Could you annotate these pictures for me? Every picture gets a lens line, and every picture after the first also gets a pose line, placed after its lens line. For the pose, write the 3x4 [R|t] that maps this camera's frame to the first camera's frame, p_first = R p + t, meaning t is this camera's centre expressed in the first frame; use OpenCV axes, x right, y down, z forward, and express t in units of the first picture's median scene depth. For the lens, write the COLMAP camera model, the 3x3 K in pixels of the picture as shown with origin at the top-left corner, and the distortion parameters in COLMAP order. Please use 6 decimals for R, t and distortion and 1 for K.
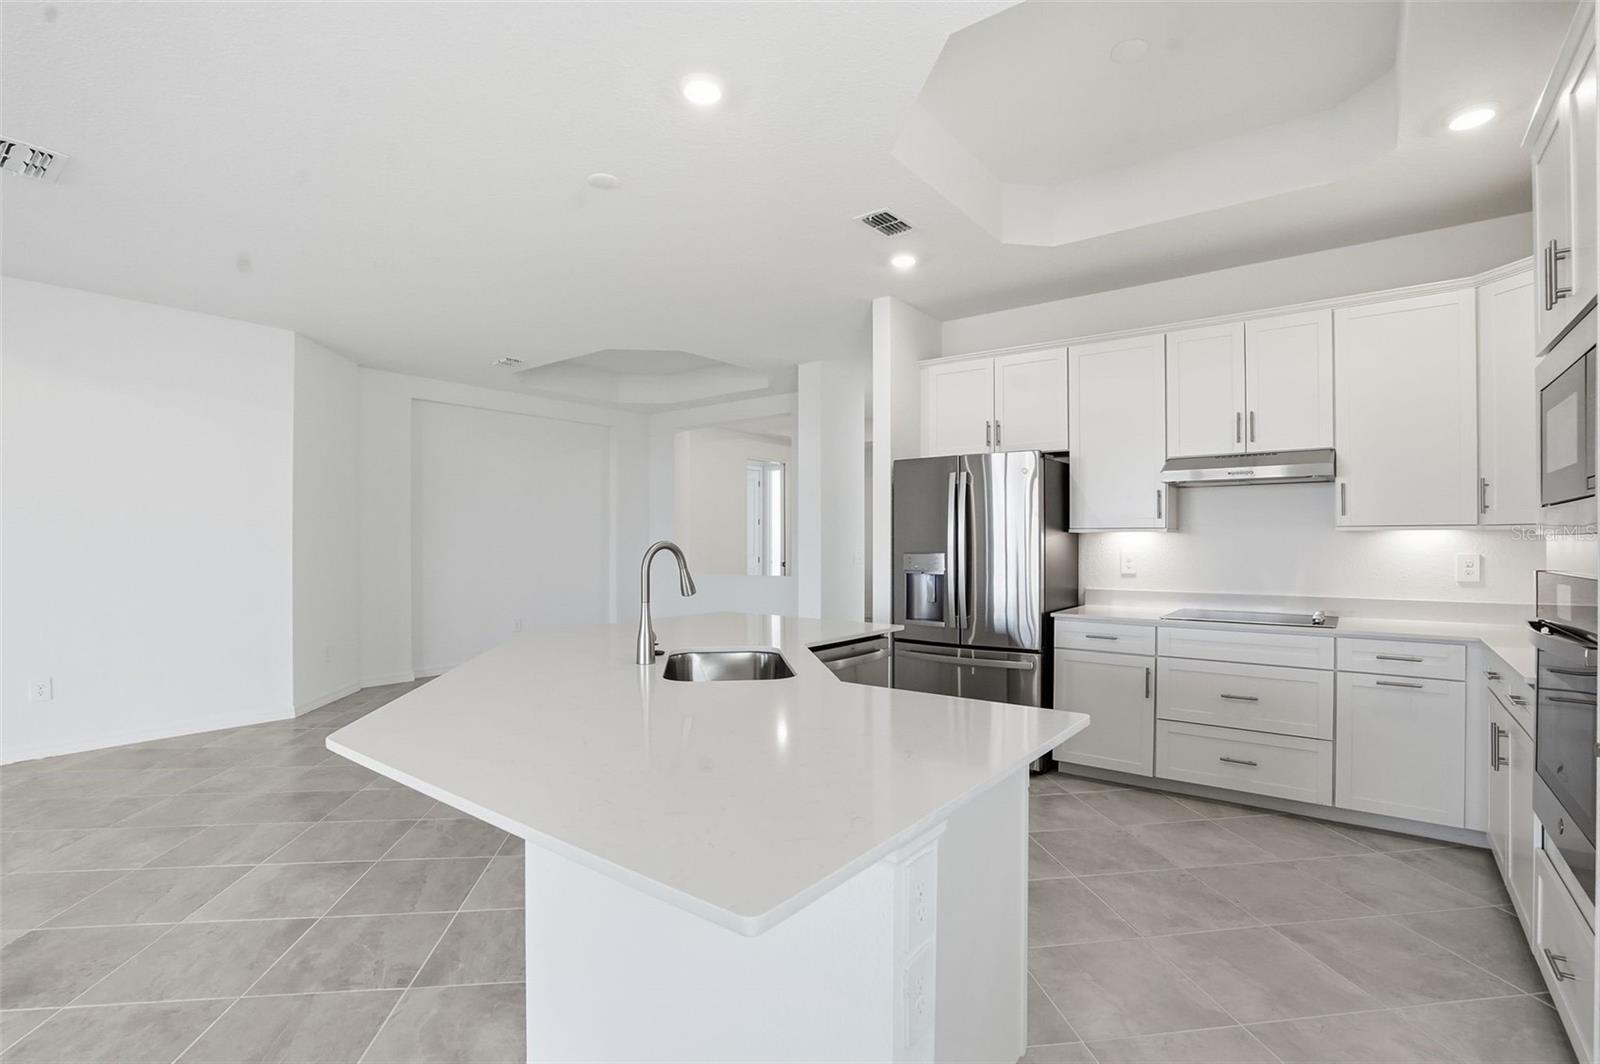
lens RADIAL K [[776.4, 0, 818.6], [0, 776.4, 540.6], [0, 0, 1]] dist [-0.001391, -0.000159]
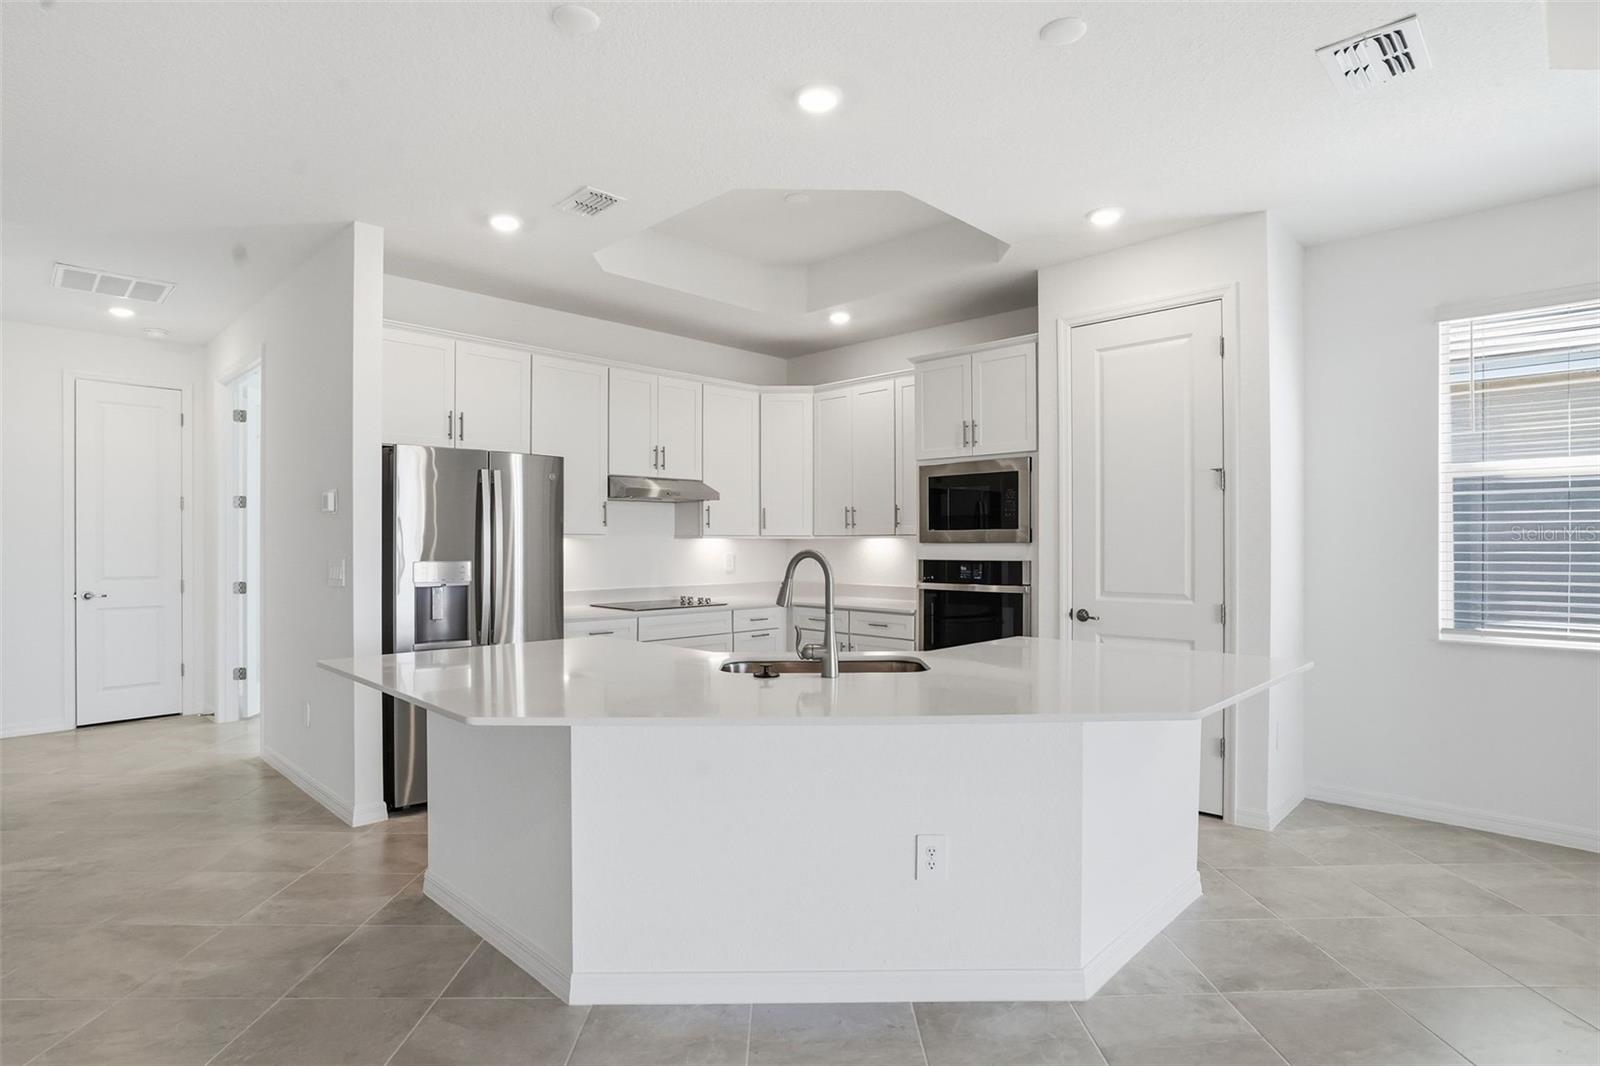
lens RADIAL K [[828.6, 0, 800.4], [0, 828.6, 545.2], [0, 0, 1]] dist [-0.059234, 0.030999]
pose [[0.137929, -0.002860, 0.990438, -0.782671], [0.000375, 0.999996, 0.002835, -0.003815], [-0.990442, -0.000020, 0.137930, 0.578869]]
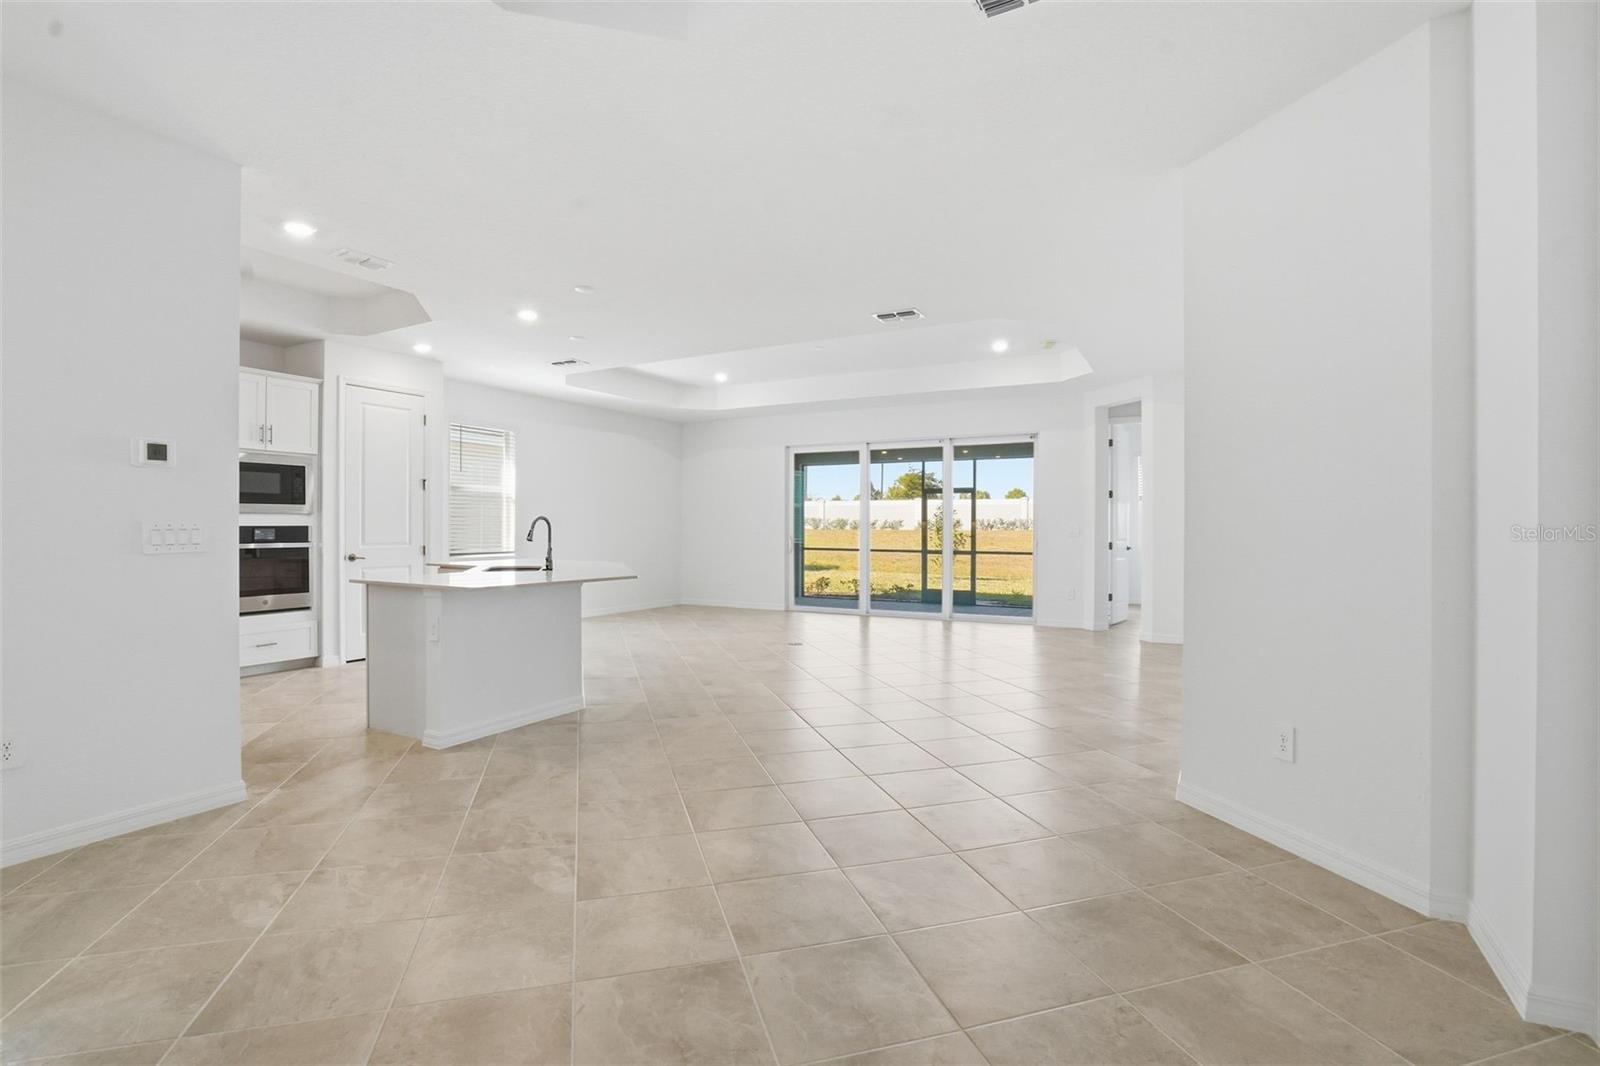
lens RADIAL K [[753.2, 0, 803.3], [0, 753.2, 529.8], [0, 0, 1]] dist [-0.064065, 0.025415]
pose [[-0.990604, -0.002550, -0.136740, -0.420342], [-0.003198, 0.999985, 0.004514, 0.019497], [0.136727, 0.004908, -0.990597, 2.128210]]
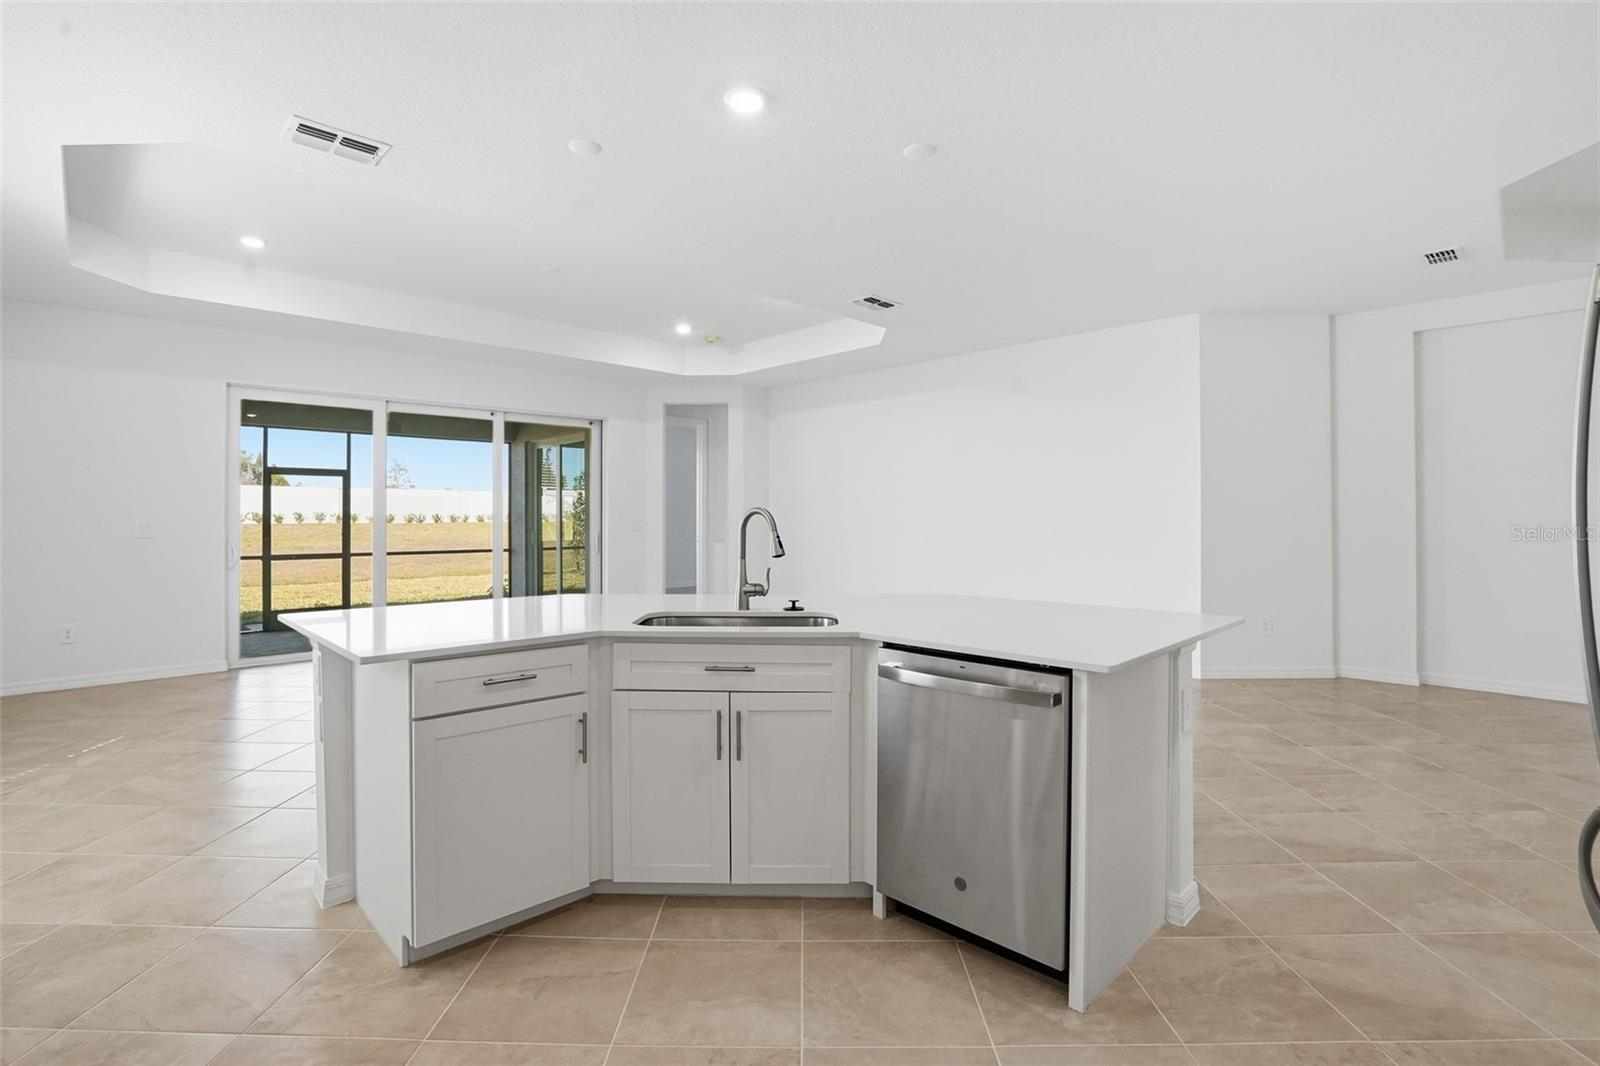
lens RADIAL K [[743.4, 0, 791.5], [0, 743.4, 523.2], [0, 0, 1]] dist [-0.061400, 0.017194]
pose [[-0.166180, 0.007123, -0.986070, 0.570518], [0.002884, 0.999973, 0.006738, 0.012880], [0.986091, -0.001724, -0.166196, 0.813402]]
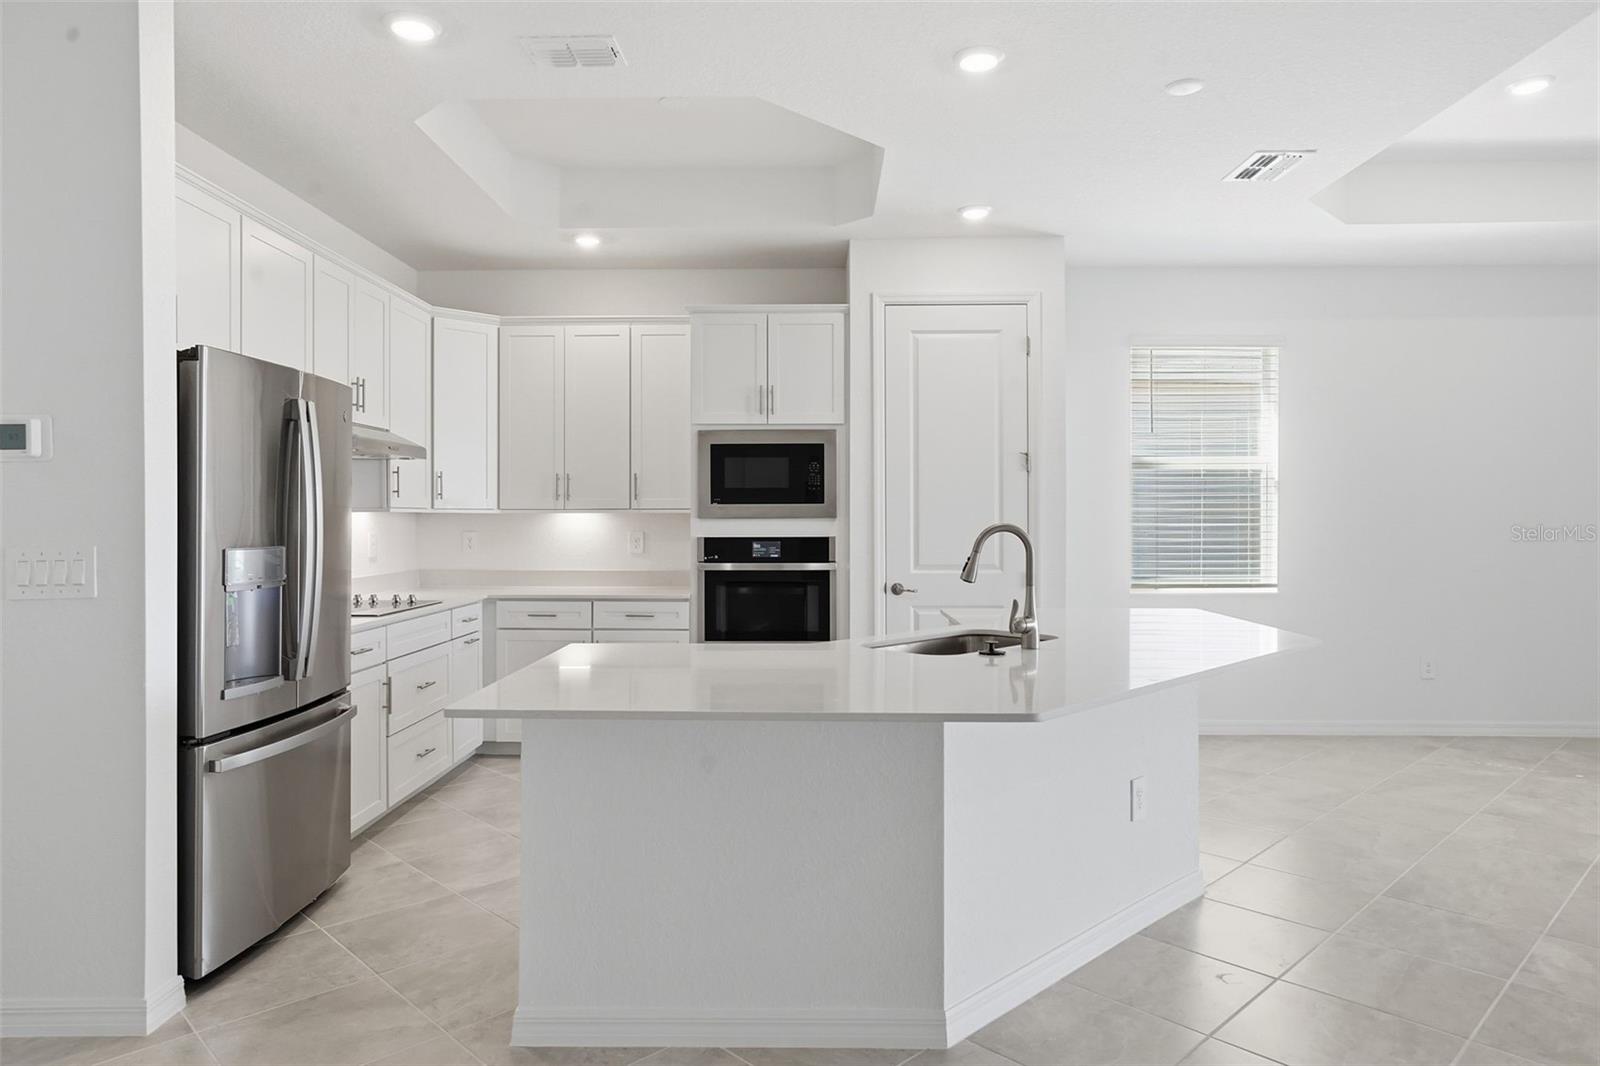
lens RADIAL K [[1003.4, 0, 797.8], [0, 1003.4, 525.3], [0, 0, 1]] dist [-0.028654, 0.036668]
pose [[-0.581902, -0.003269, 0.813252, -0.677120], [0.000941, 0.999989, 0.004693, -0.000325], [-0.813258, 0.003497, -0.581893, 1.260748]]
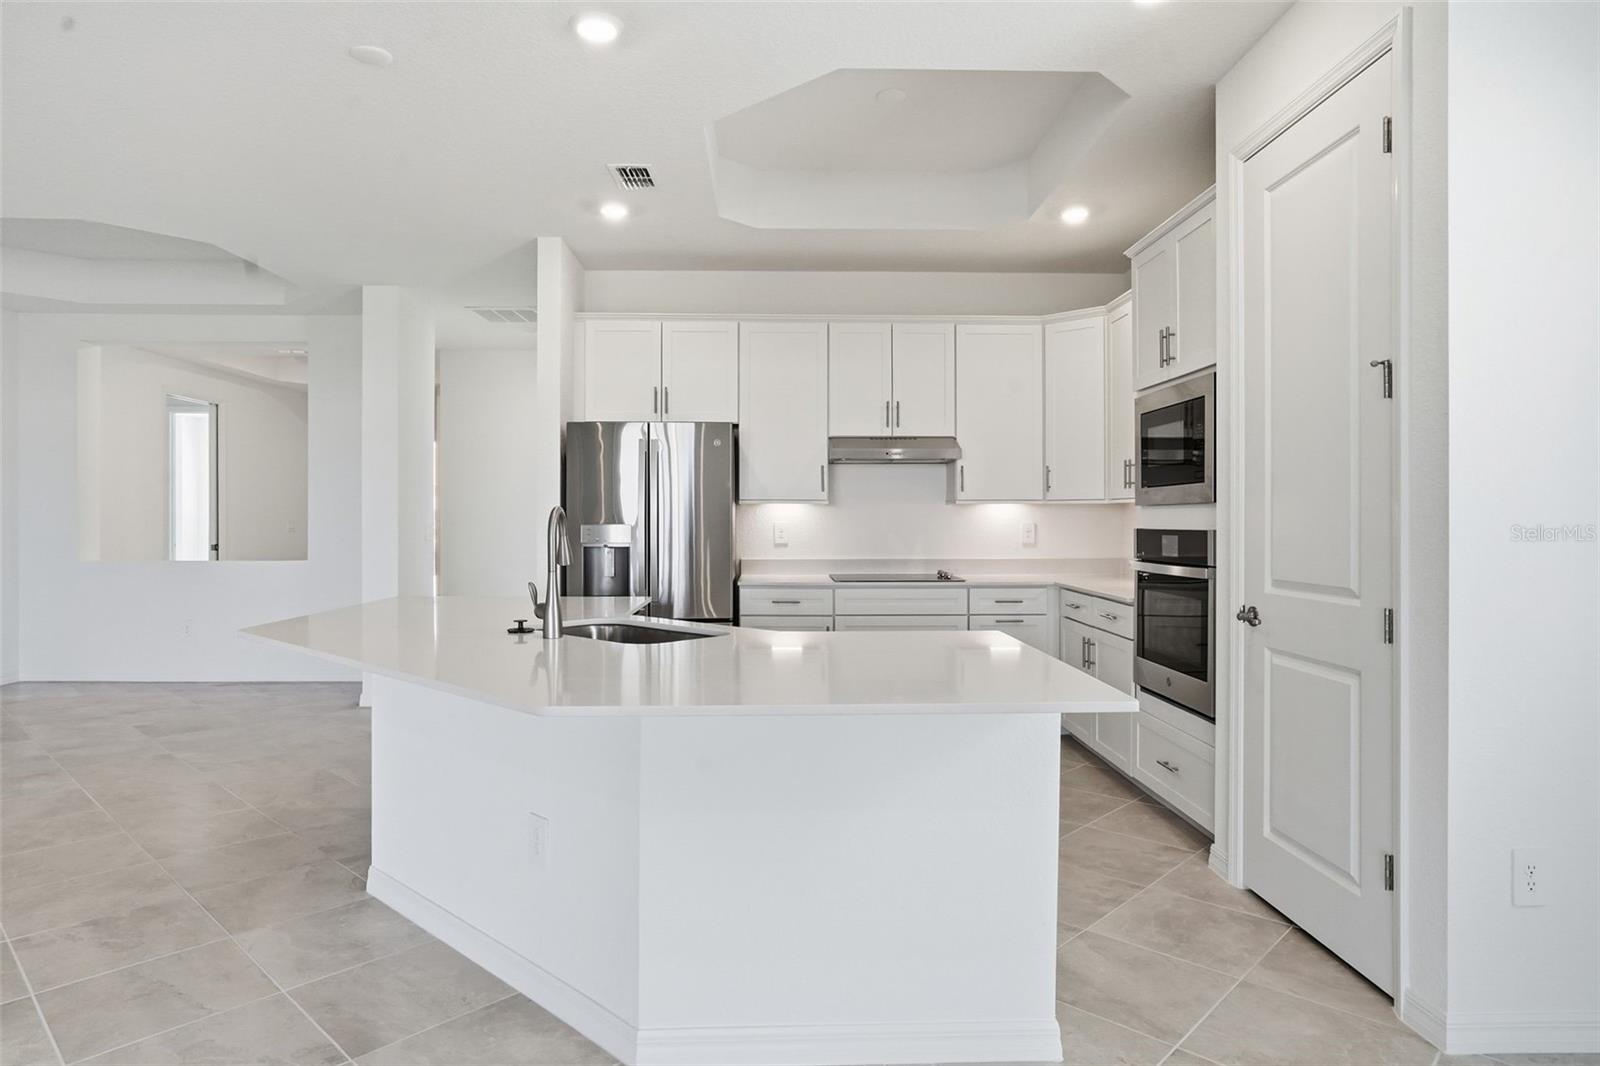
lens RADIAL K [[942.3, 0, 804.9], [0, 942.3, 523.2], [0, 0, 1]] dist [-0.004631, -0.000015]
pose [[0.787226, -0.001854, 0.616662, -0.426674], [-0.000892, 0.999991, 0.004145, 0.011746], [-0.616664, -0.003813, 0.787217, -0.032863]]
